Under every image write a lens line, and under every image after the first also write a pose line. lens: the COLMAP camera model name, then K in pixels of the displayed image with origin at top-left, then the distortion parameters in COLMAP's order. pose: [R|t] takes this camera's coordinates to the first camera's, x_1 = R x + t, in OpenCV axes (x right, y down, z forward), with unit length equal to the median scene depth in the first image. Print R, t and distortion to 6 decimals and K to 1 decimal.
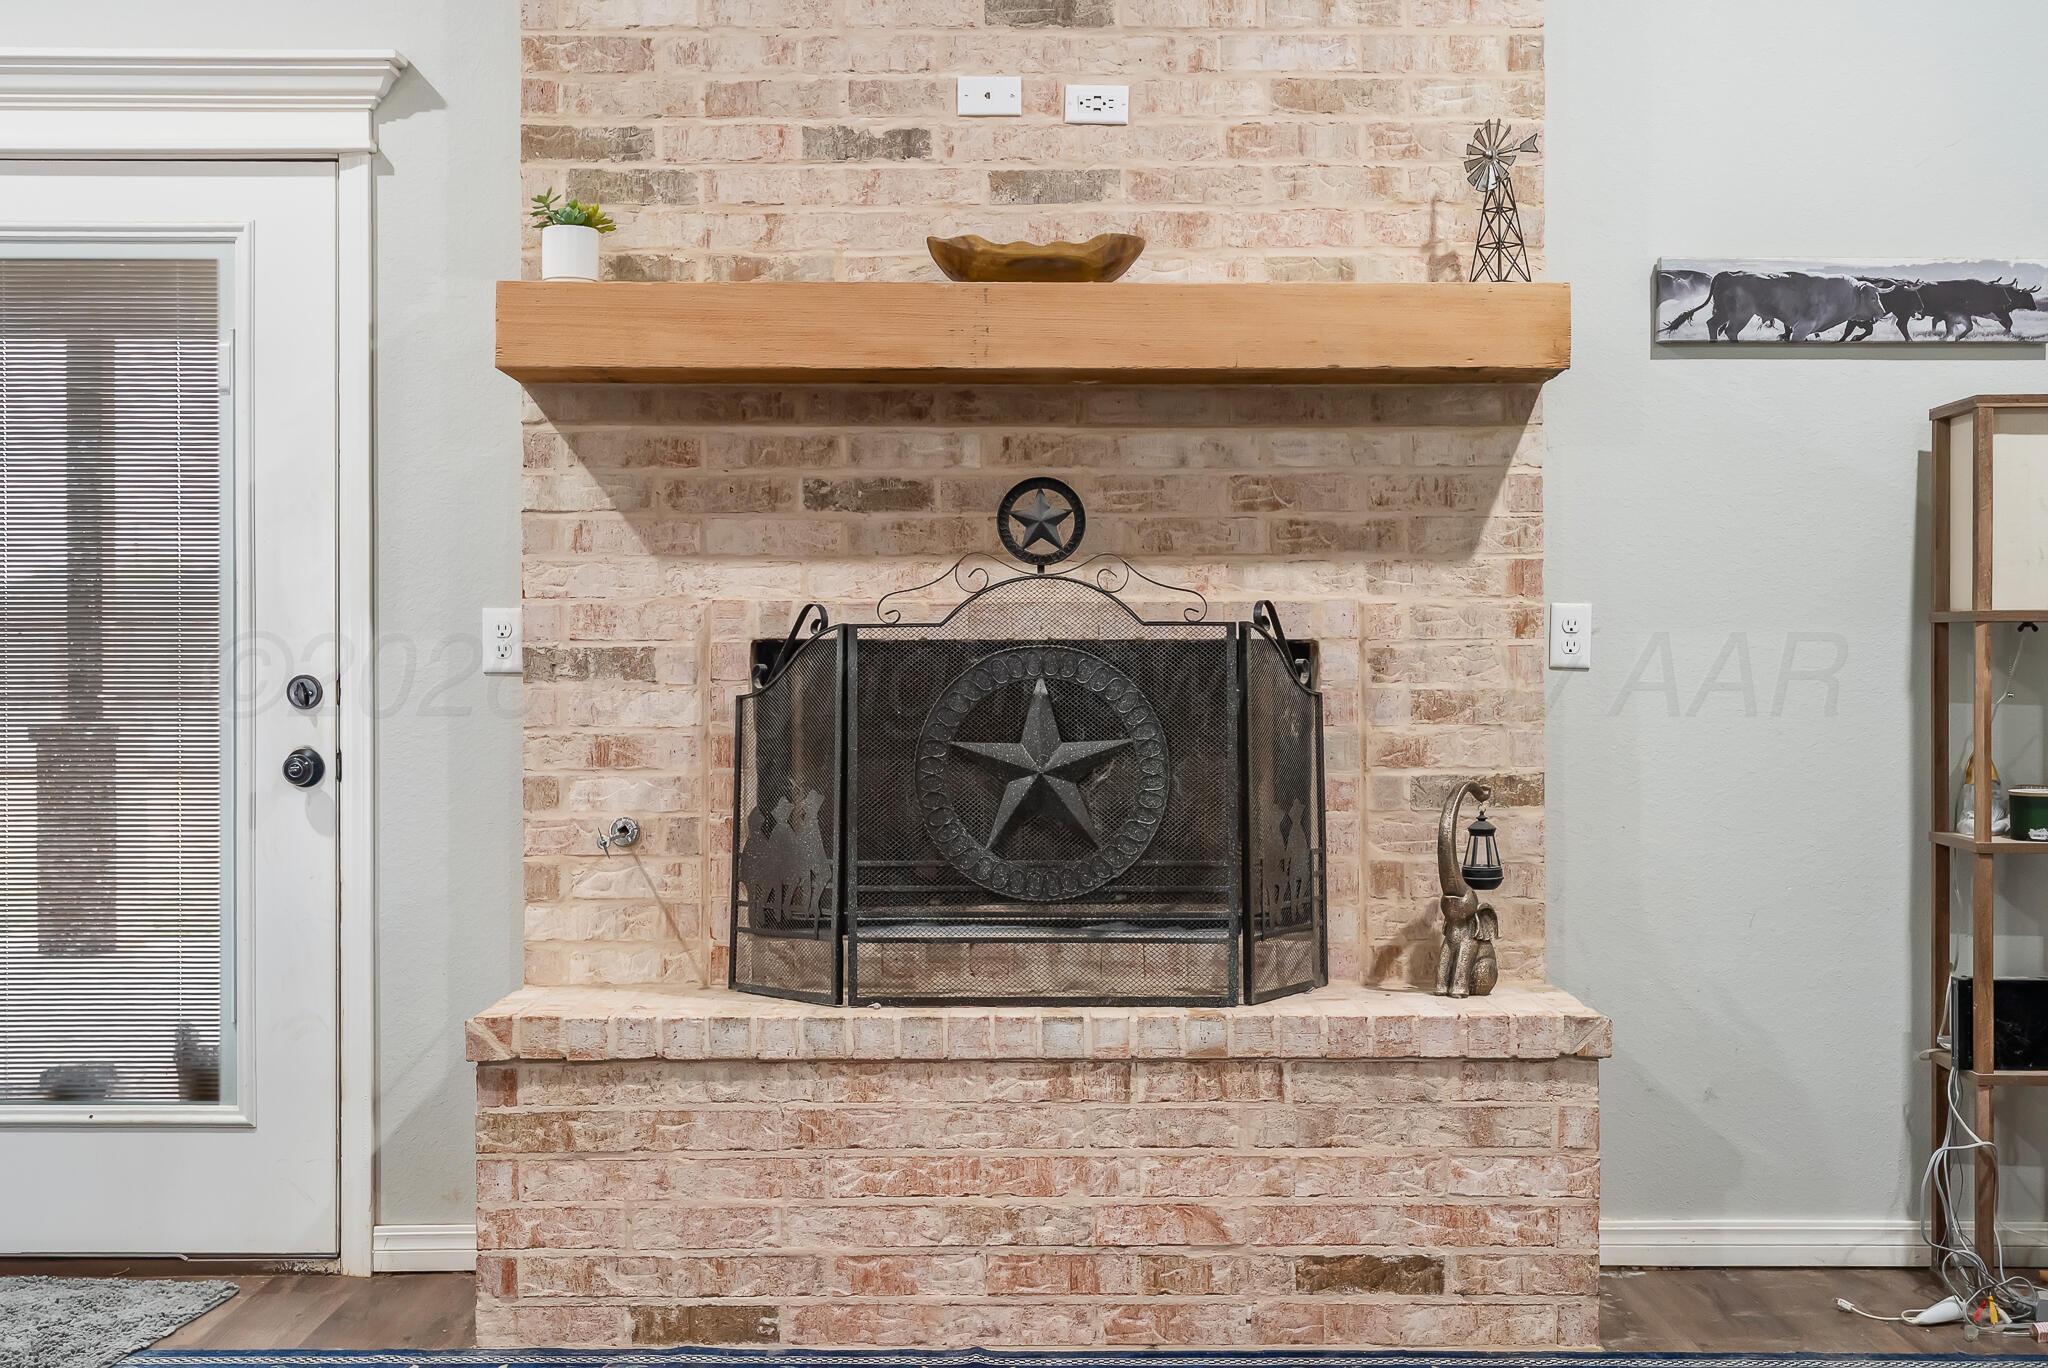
lens RADIAL K [[2371.4, 0, 1024.0], [0, 2371.4, 684.0], [0, 0, 1]] dist [-0.000256, 0.007373]
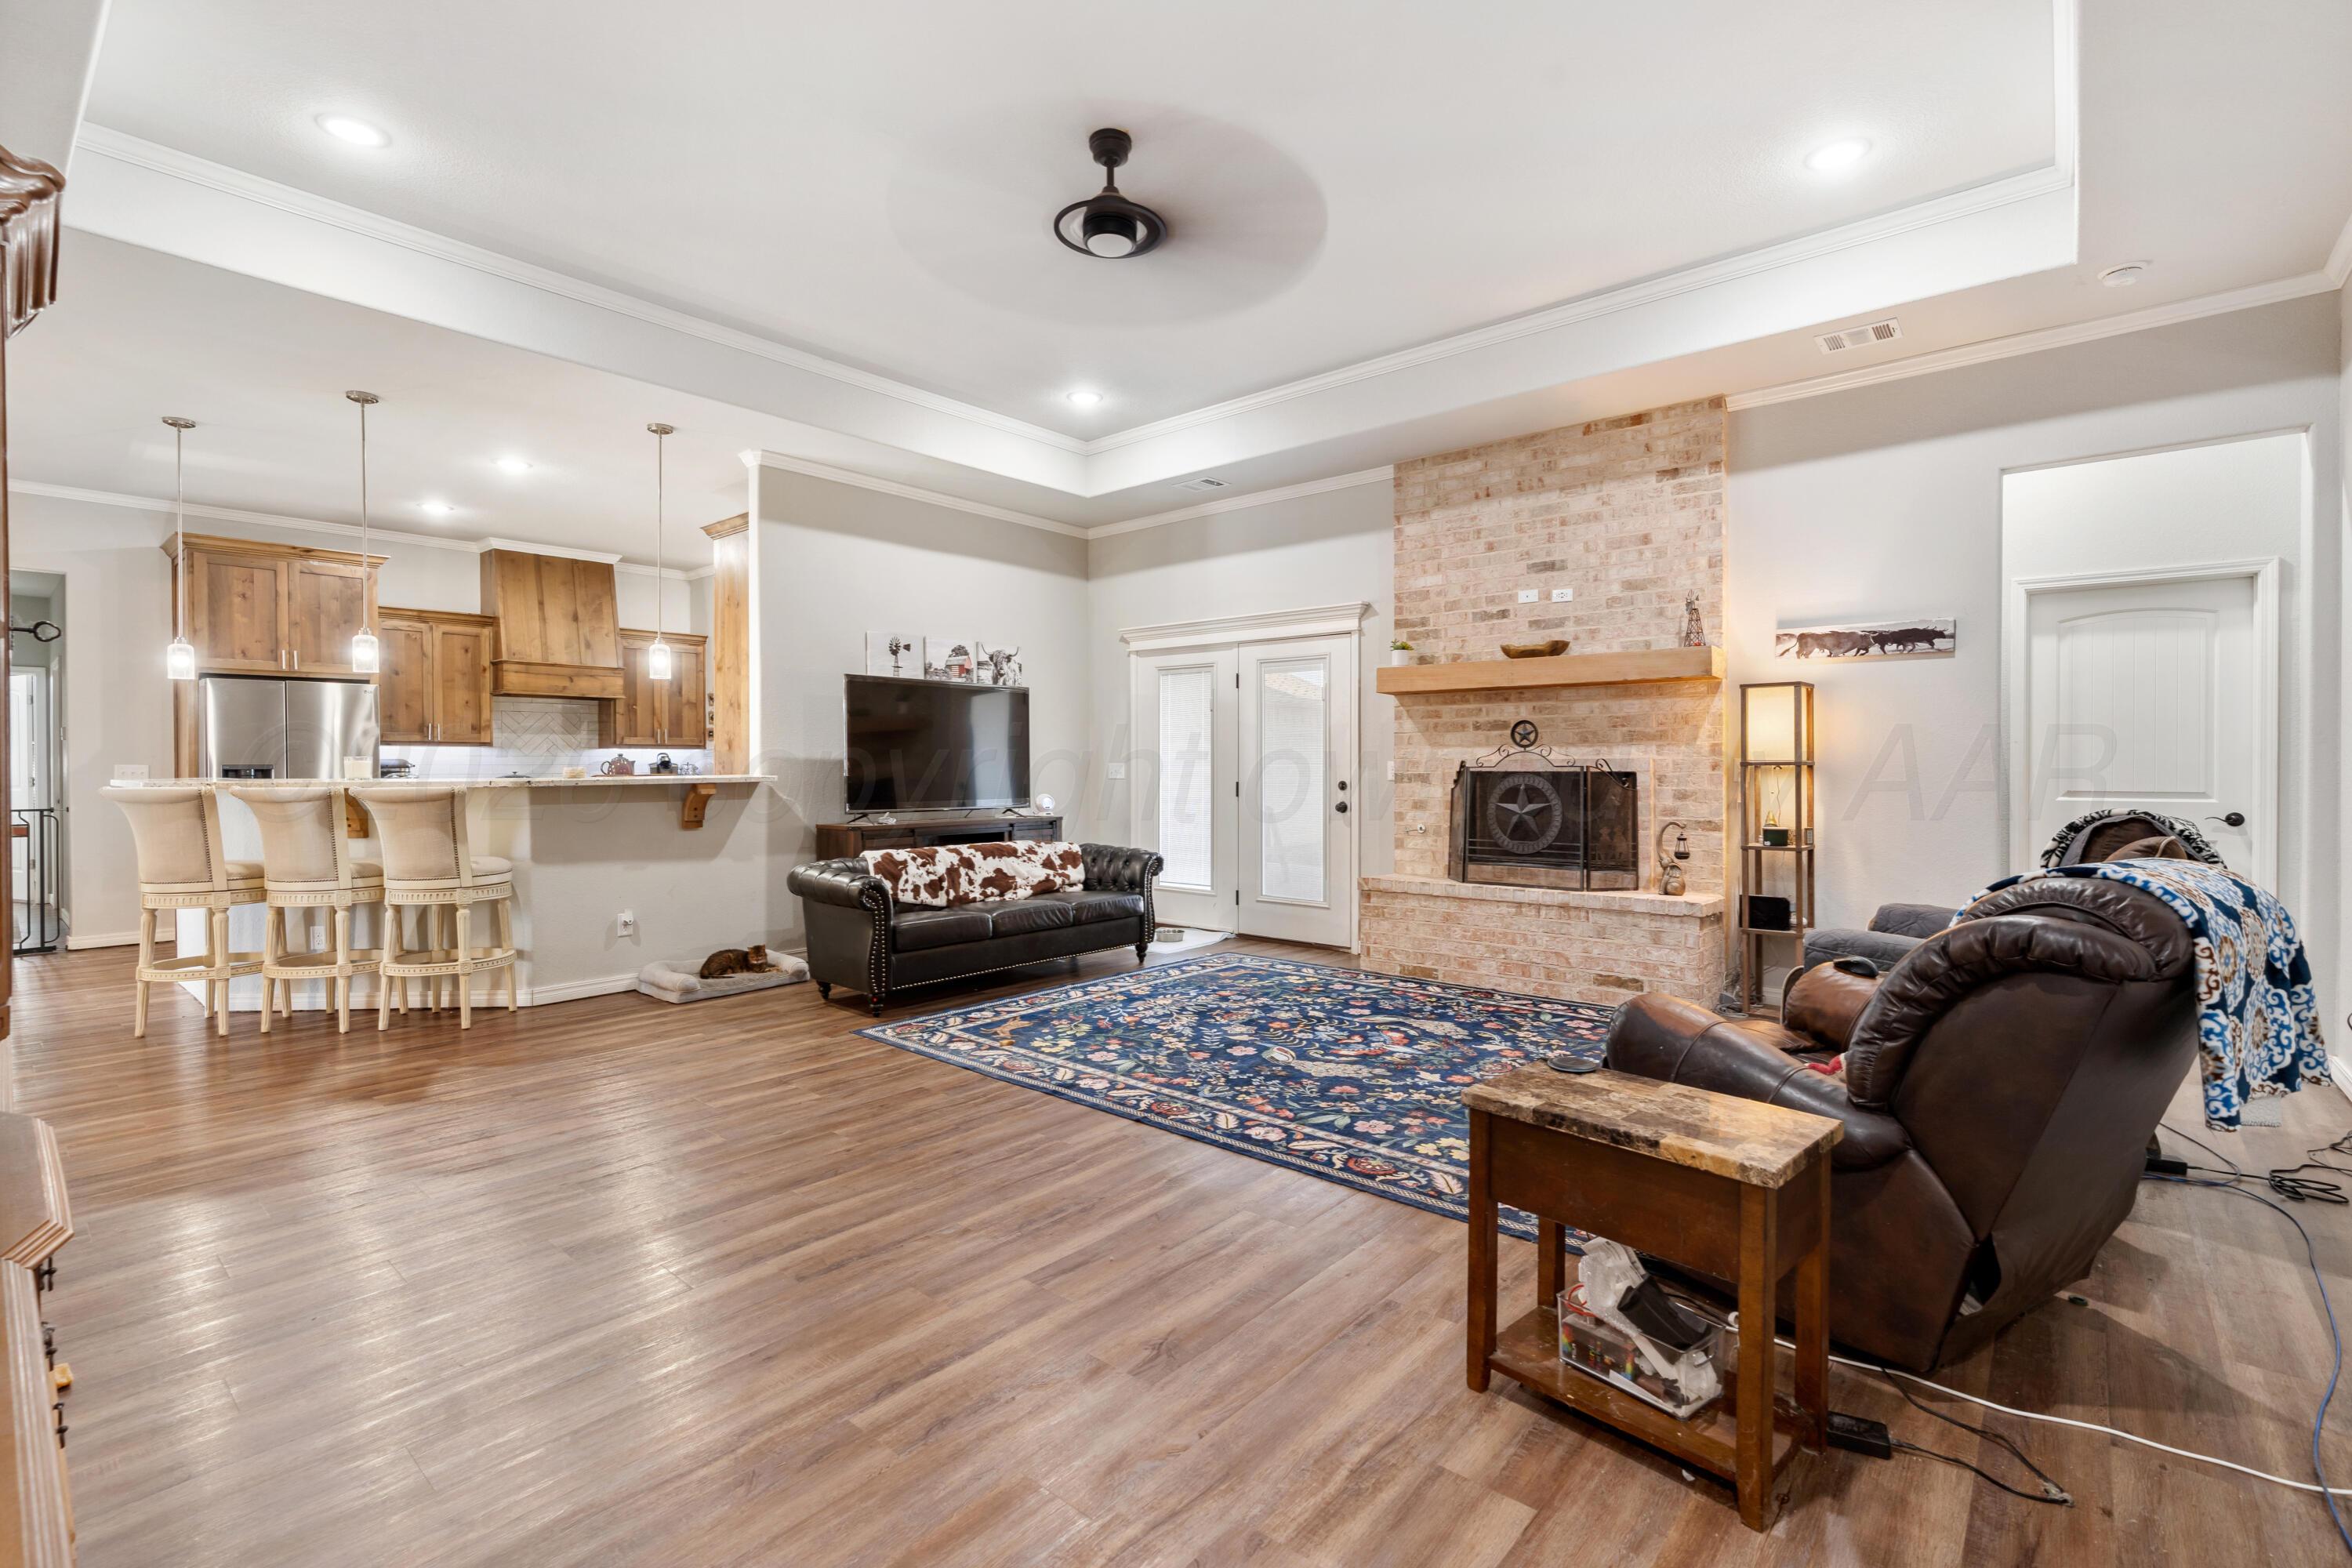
lens RADIAL K [[1051.8, 0, 1176.0], [0, 1051.8, 784.0], [0, 0, 1]] dist [-0.000335, -0.000047]
pose [[0.761638, 0.010367, -0.647919, 0.530067], [-0.010952, 0.999935, 0.003124, -0.001202], [0.647910, 0.004717, 0.761702, -0.349627]]
